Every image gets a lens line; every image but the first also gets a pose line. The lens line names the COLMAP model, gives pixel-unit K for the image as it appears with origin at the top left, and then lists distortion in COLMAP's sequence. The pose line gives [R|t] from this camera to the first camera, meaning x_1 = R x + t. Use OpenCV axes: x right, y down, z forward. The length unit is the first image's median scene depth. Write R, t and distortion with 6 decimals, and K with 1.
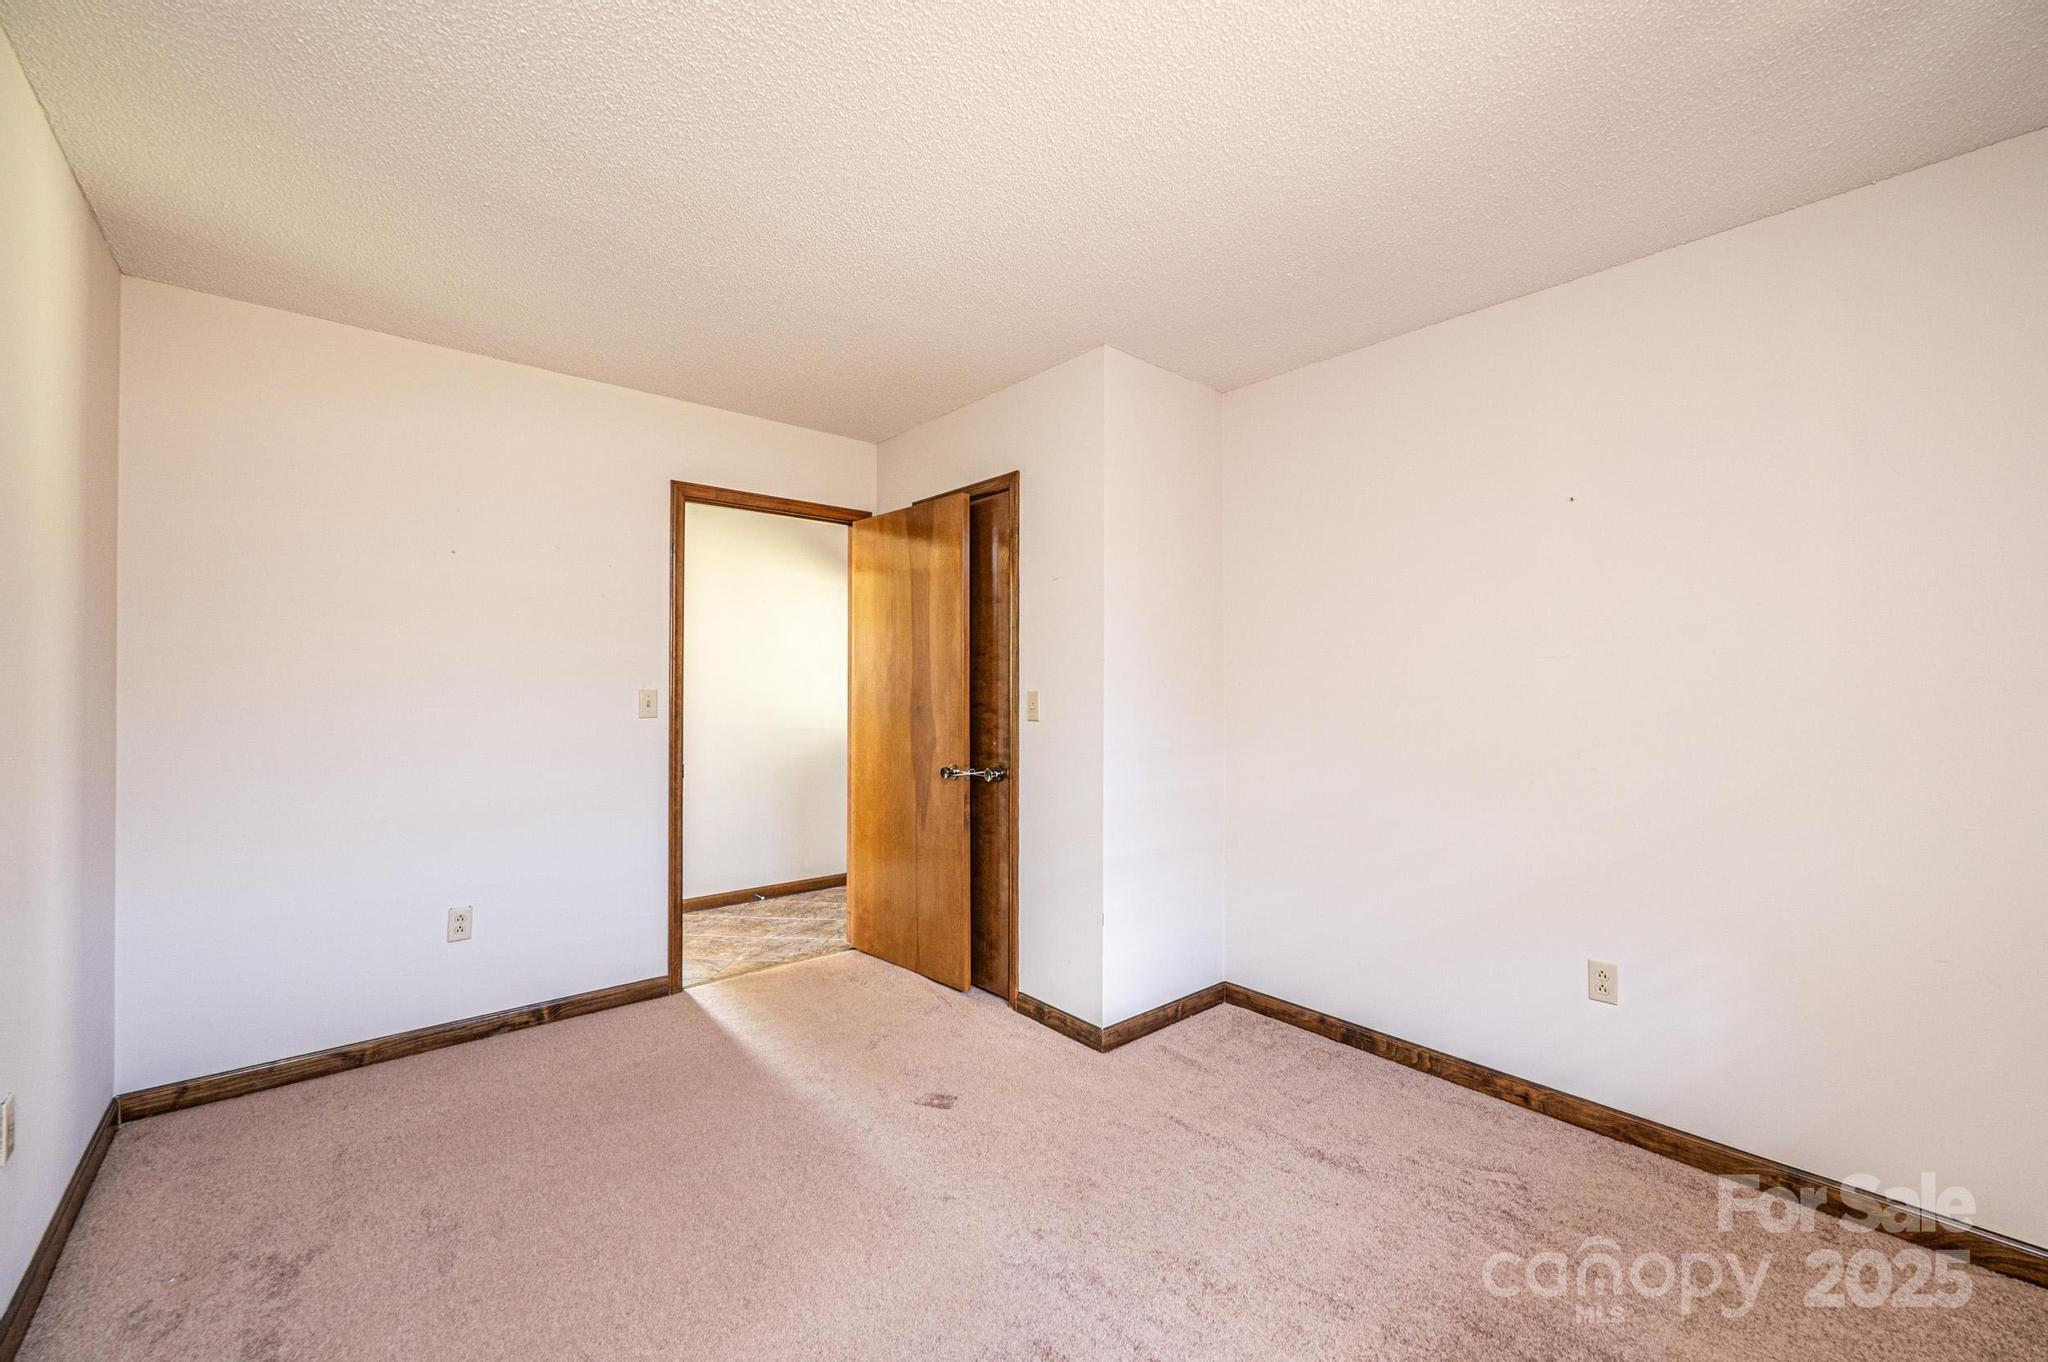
lens RADIAL K [[815.7, 0, 1033.8], [0, 815.7, 683.6], [0, 0, 1]] dist [0.000993, -0.000188]
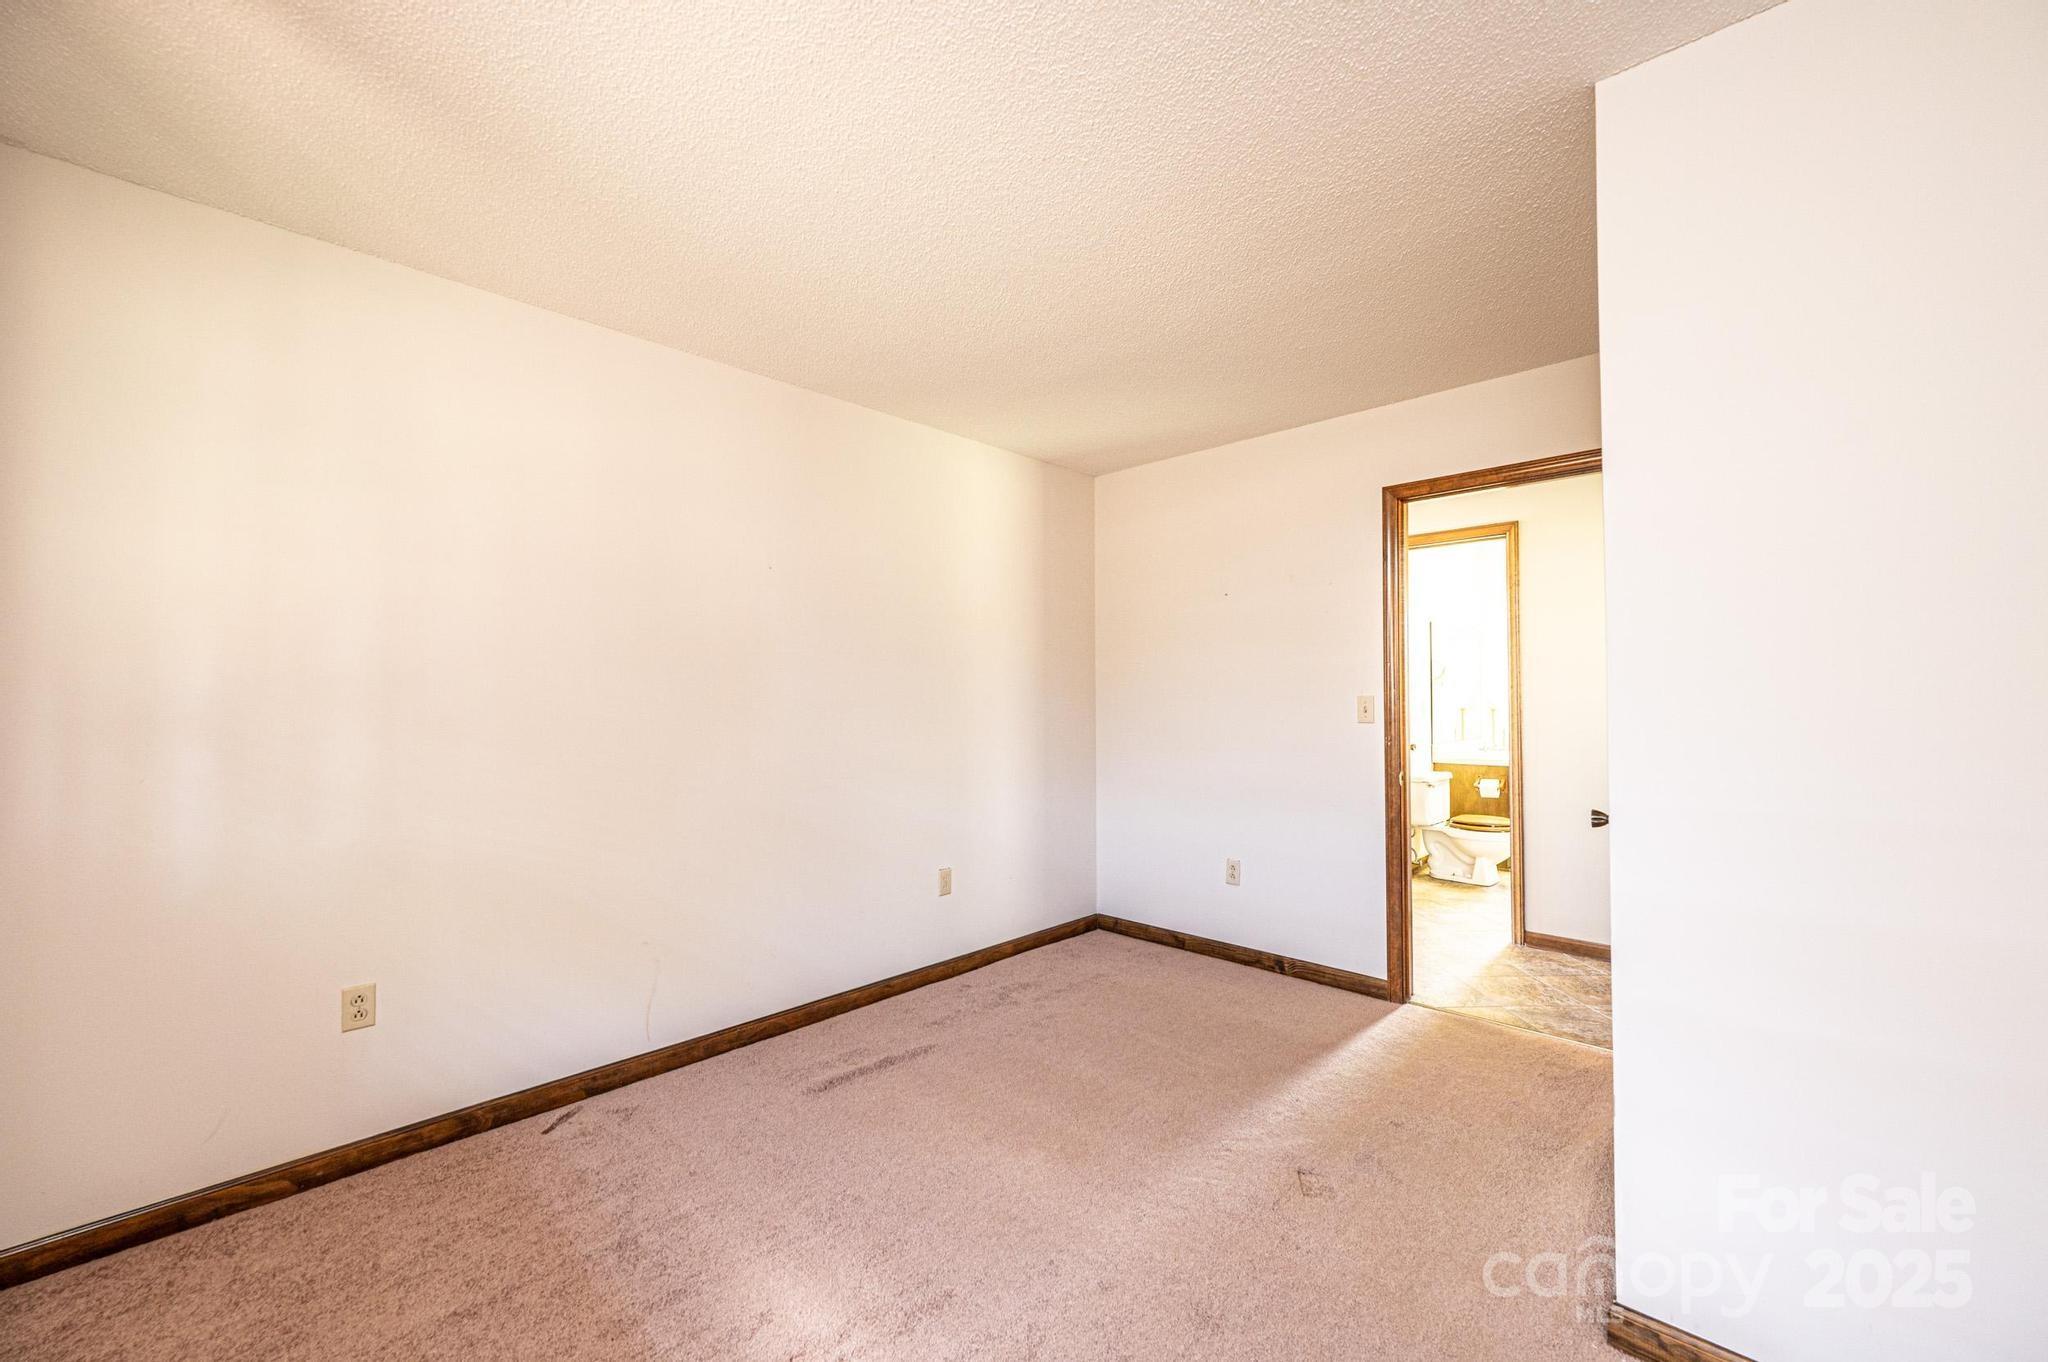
lens RADIAL K [[815.7, 0, 1030.3], [0, 815.7, 687.6], [0, 0, 1]] dist [0.000993, -0.000188]
pose [[0.081971, -0.014390, -0.996531, 0.545257], [0.010172, 0.999856, -0.013601, 0.006949], [0.996583, -0.009022, 0.082106, 0.508122]]
